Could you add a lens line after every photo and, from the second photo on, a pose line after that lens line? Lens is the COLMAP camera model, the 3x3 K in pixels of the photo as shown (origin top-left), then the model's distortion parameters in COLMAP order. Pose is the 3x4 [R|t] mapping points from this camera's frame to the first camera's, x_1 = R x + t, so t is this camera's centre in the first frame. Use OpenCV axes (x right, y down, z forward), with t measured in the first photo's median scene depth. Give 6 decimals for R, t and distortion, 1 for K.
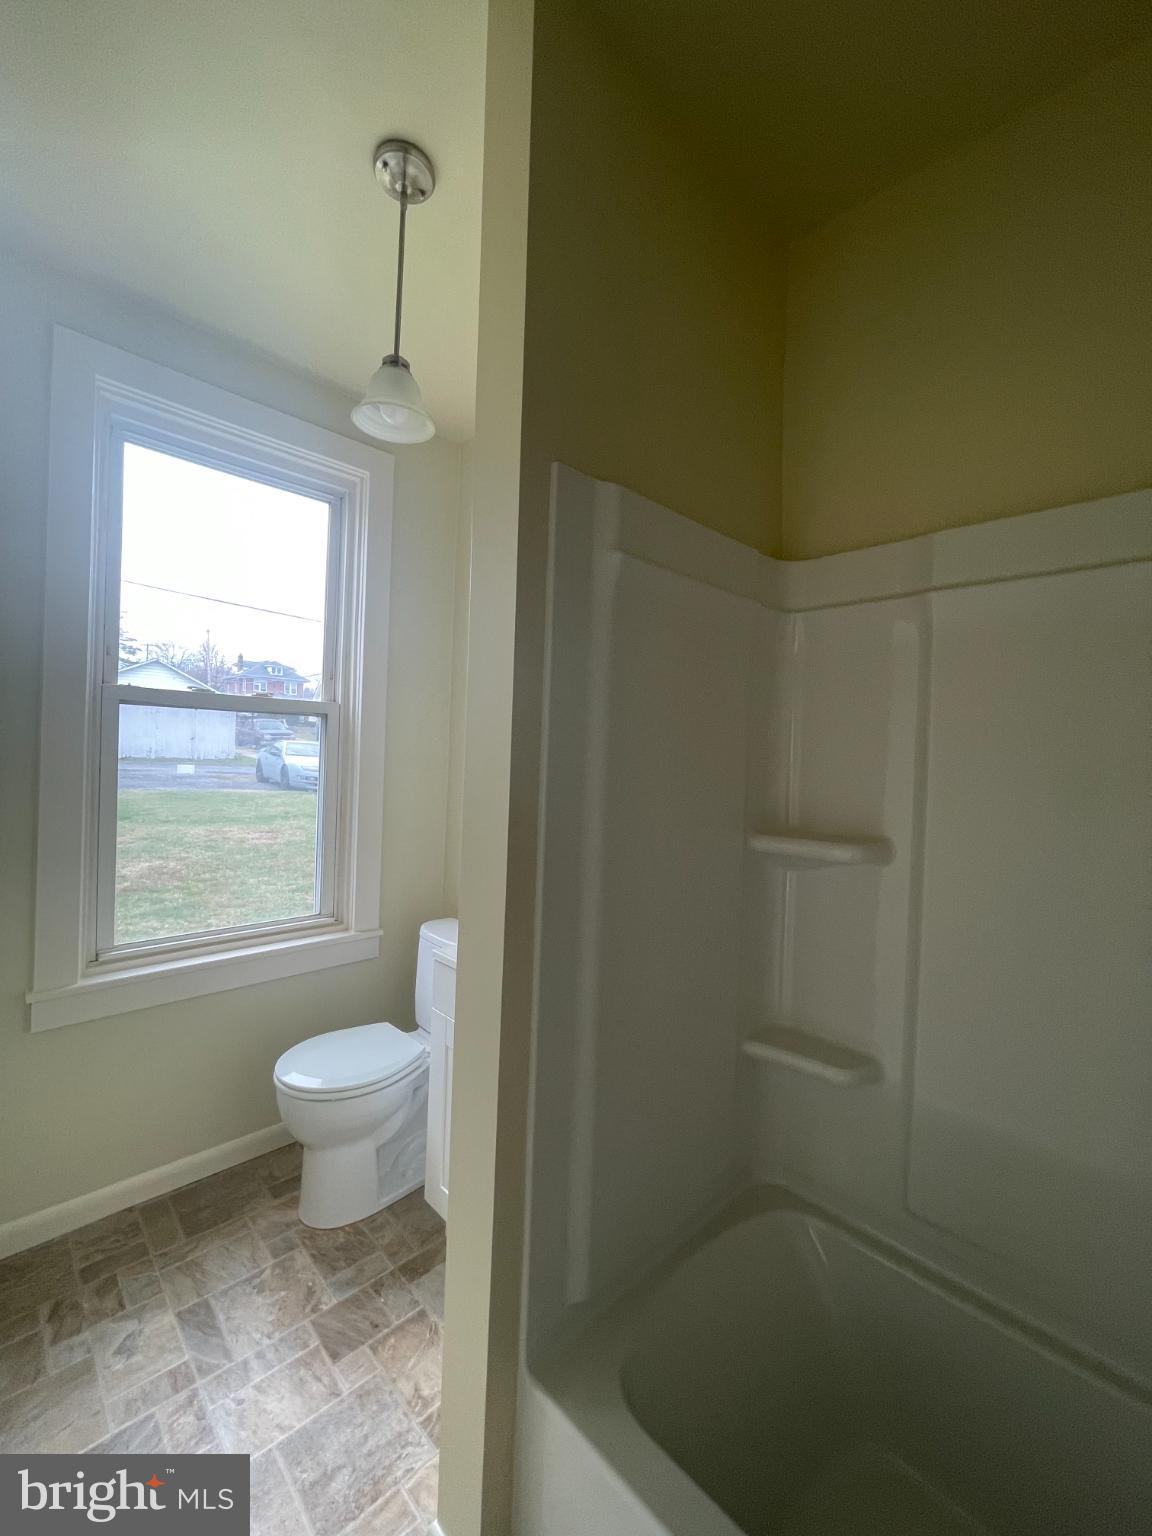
lens RADIAL K [[625.7, 0, 581.8], [0, 625.7, 768.2], [0, 0, 1]] dist [-0.003111, -0.000130]
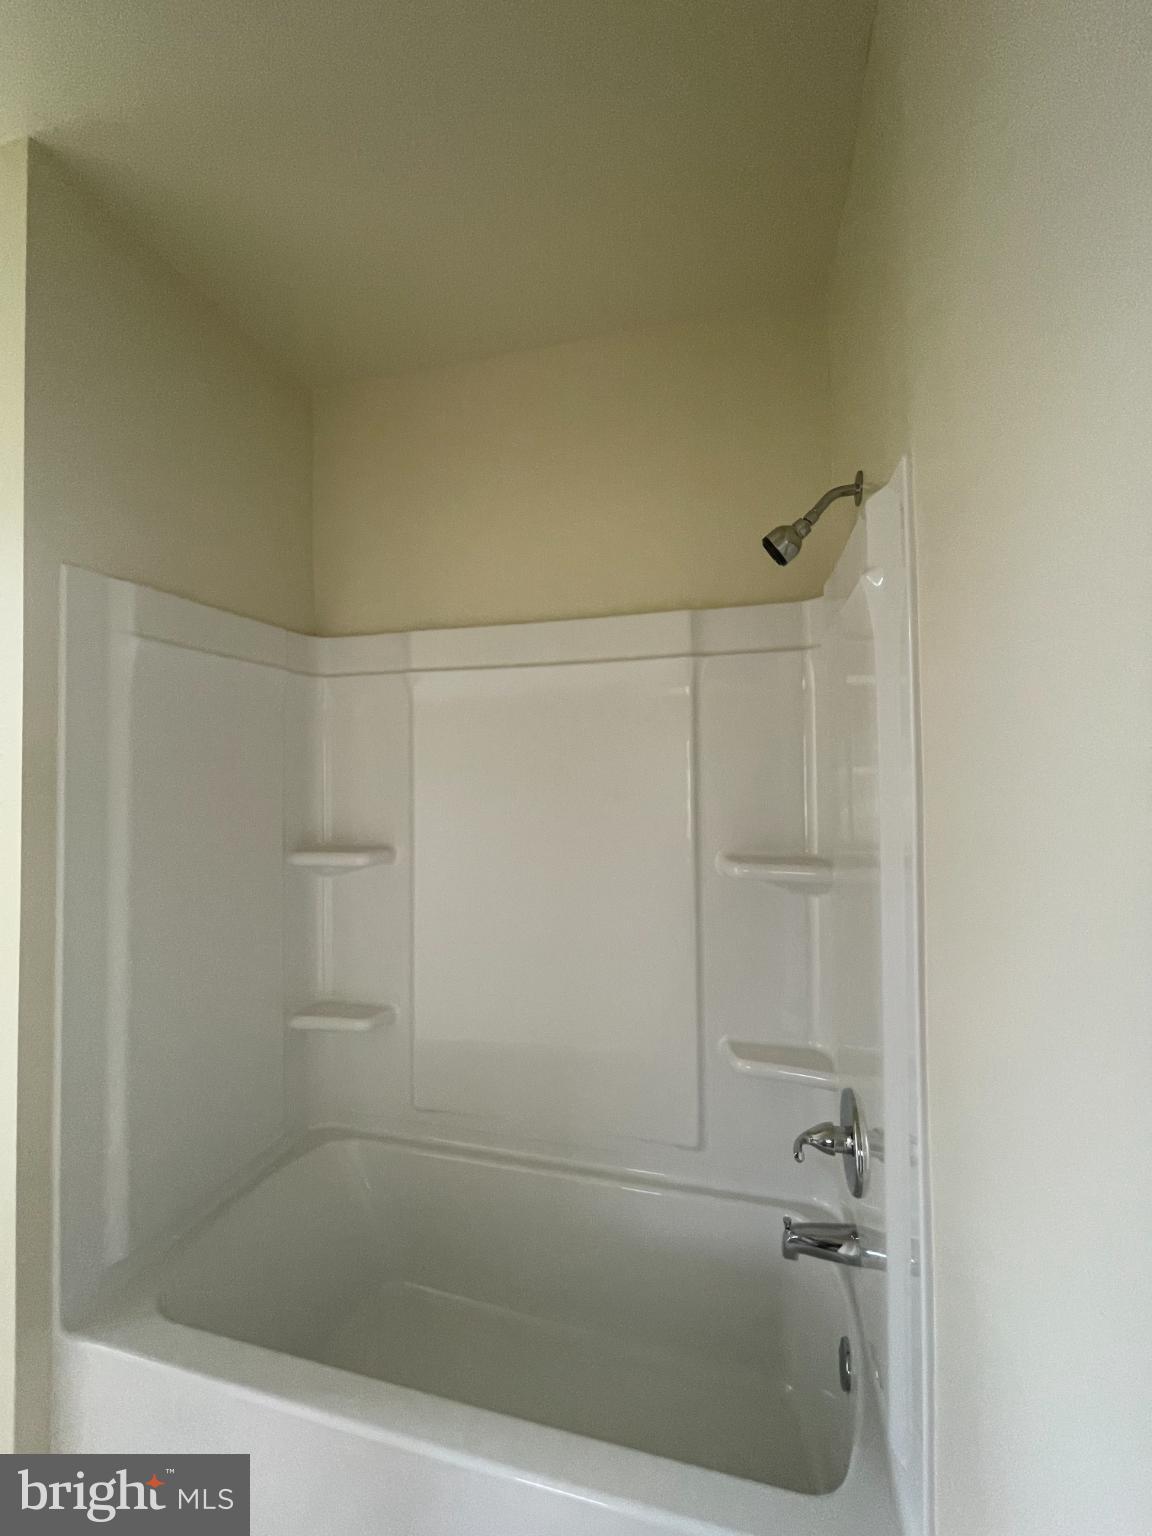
lens RADIAL K [[625.7, 0, 581.6], [0, 625.7, 762.3], [0, 0, 1]] dist [-0.003111, -0.000130]
pose [[0.855559, -0.032036, 0.516713, 0.168549], [0.043708, 0.998990, -0.010433, -0.049355], [-0.515856, 0.031510, 0.856095, -0.513561]]
